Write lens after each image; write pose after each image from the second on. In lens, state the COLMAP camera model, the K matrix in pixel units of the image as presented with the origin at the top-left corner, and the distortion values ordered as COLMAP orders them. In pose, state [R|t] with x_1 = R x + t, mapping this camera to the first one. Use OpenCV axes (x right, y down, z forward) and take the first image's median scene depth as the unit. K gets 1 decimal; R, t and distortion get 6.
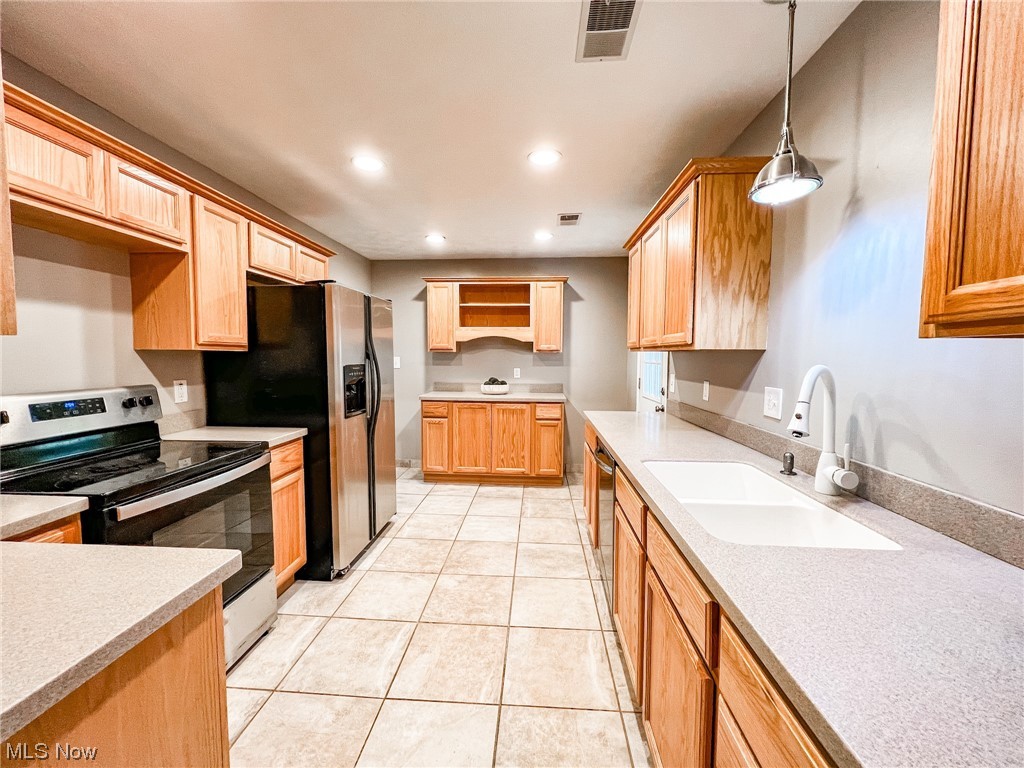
lens RADIAL K [[408.0, 0, 512.0], [0, 408.0, 384.0], [0, 0, 1]] dist [-0.000361, -0.000143]
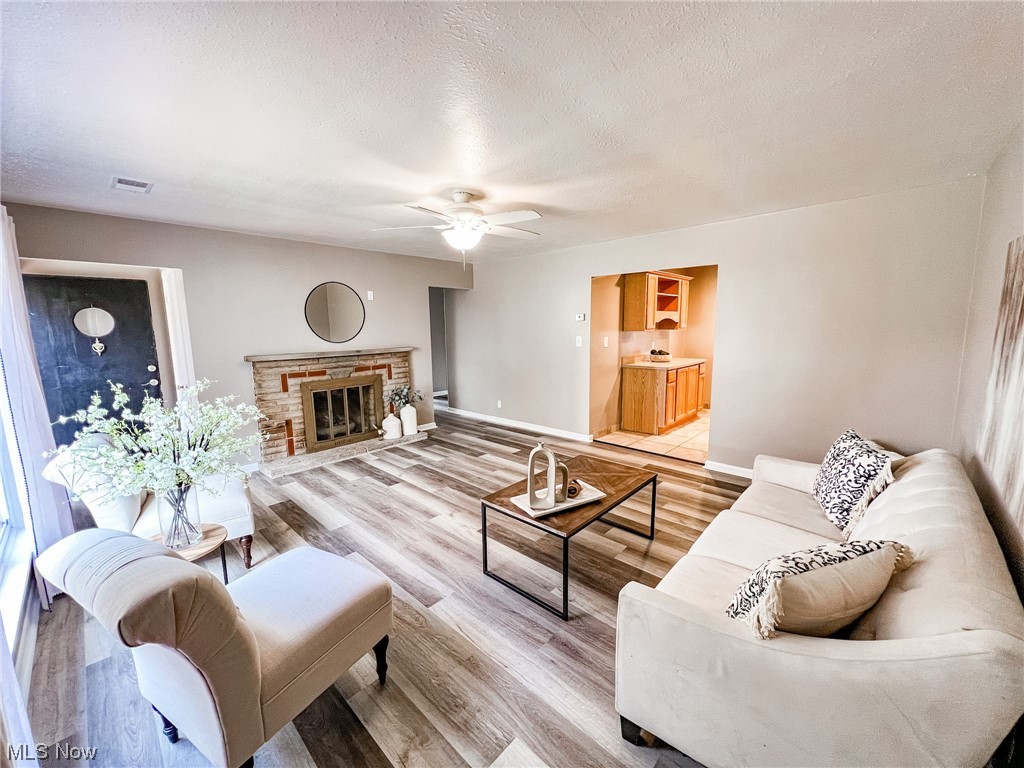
lens RADIAL K [[405.7, 0, 509.3], [0, 405.7, 382.5], [0, 0, 1]] dist [-0.001720, 0.000312]
pose [[0.638521, -0.122515, 0.759790, -1.526296], [0.070977, 0.992415, 0.100377, -0.084611], [-0.766324, -0.010165, 0.642373, 0.574427]]
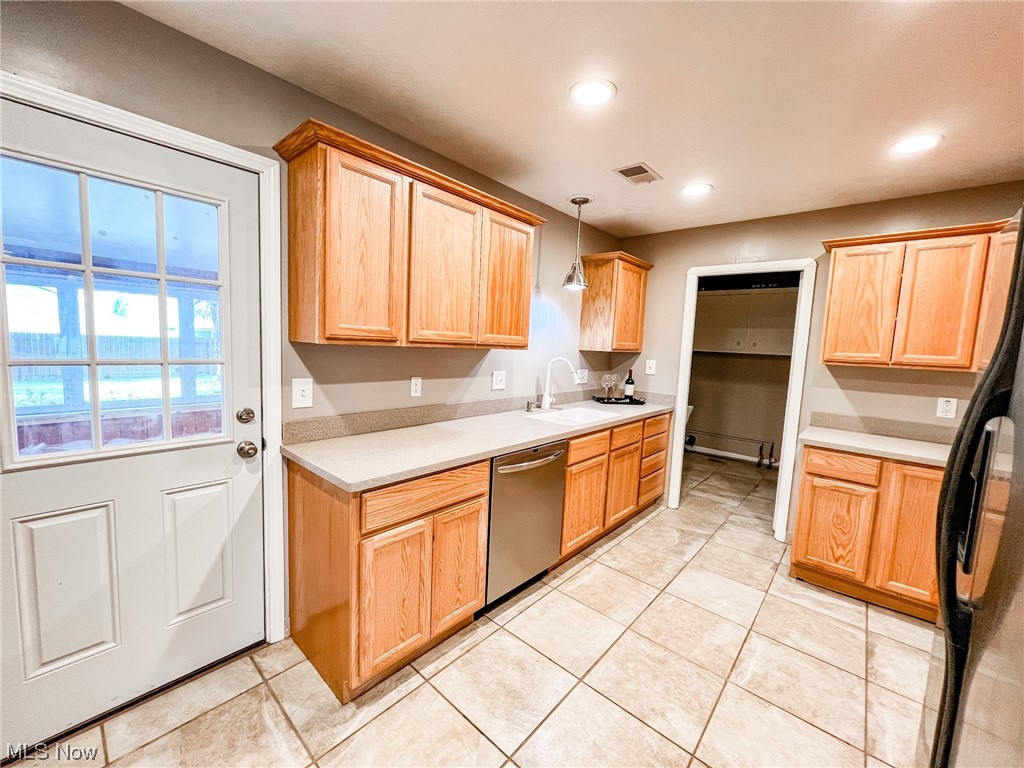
lens RADIAL K [[407.5, 0, 508.6], [0, 407.5, 382.5], [0, 0, 1]] dist [-0.001921, 0.000445]
pose [[-0.787145, -0.100256, 0.608565, -0.164825], [-0.007084, 0.988105, 0.153619, -0.083751], [-0.616727, 0.116609, -0.778492, 0.949879]]
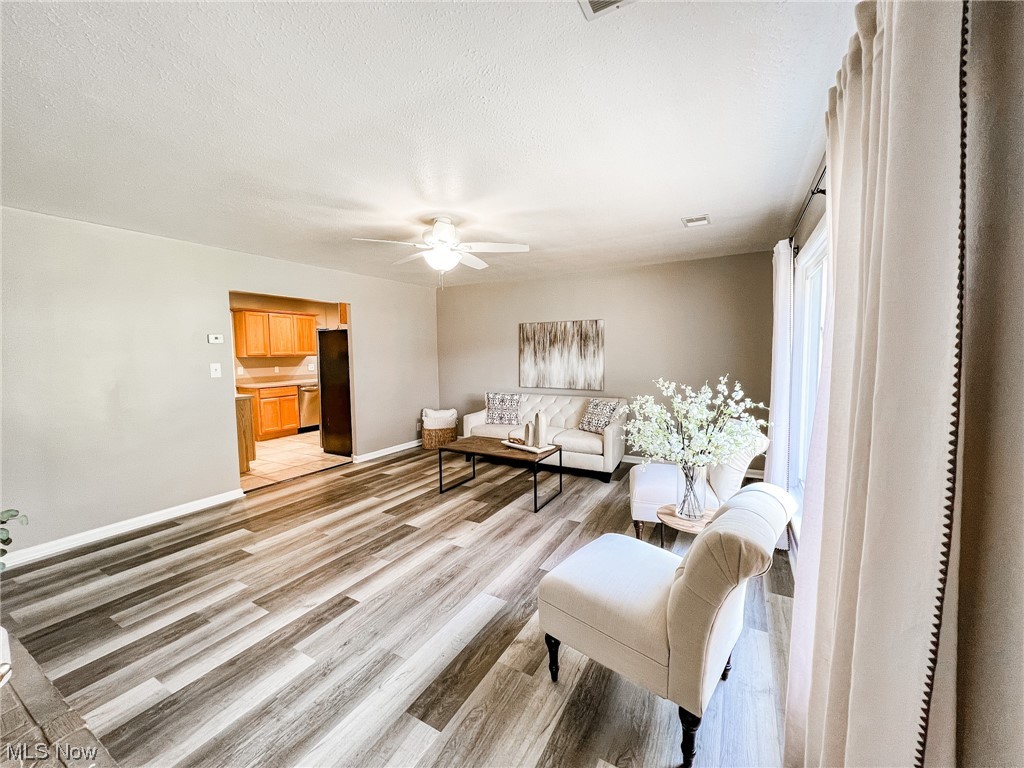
lens RADIAL K [[405.7, 0, 509.3], [0, 405.7, 382.5], [0, 0, 1]] dist [-0.001720, 0.000312]
pose [[-0.898040, -0.026724, 0.439101, -1.449551], [0.039788, 0.989128, 0.141571, -0.147644], [-0.438110, 0.144608, -0.887214, 1.749522]]
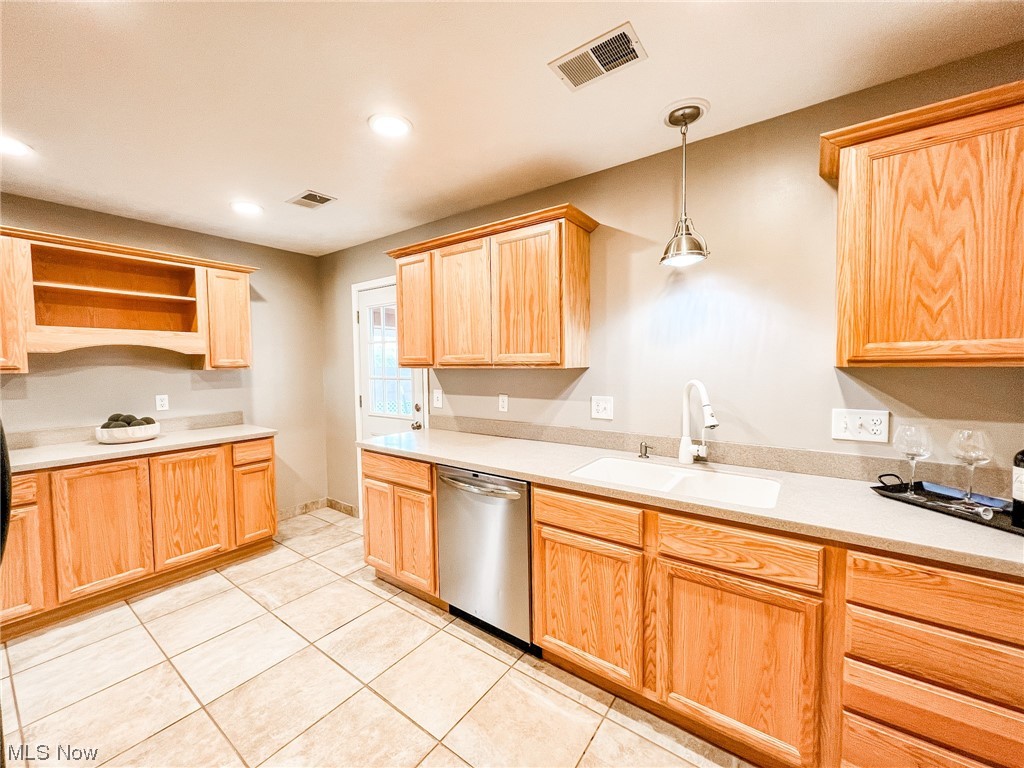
lens RADIAL K [[407.5, 0, 508.6], [0, 407.5, 382.5], [0, 0, 1]] dist [-0.001921, 0.000445]
pose [[0.537858, -0.053340, 0.841346, -0.264806], [0.073579, 0.997158, 0.016181, -0.032876], [-0.839818, 0.053202, 0.540254, 0.226832]]
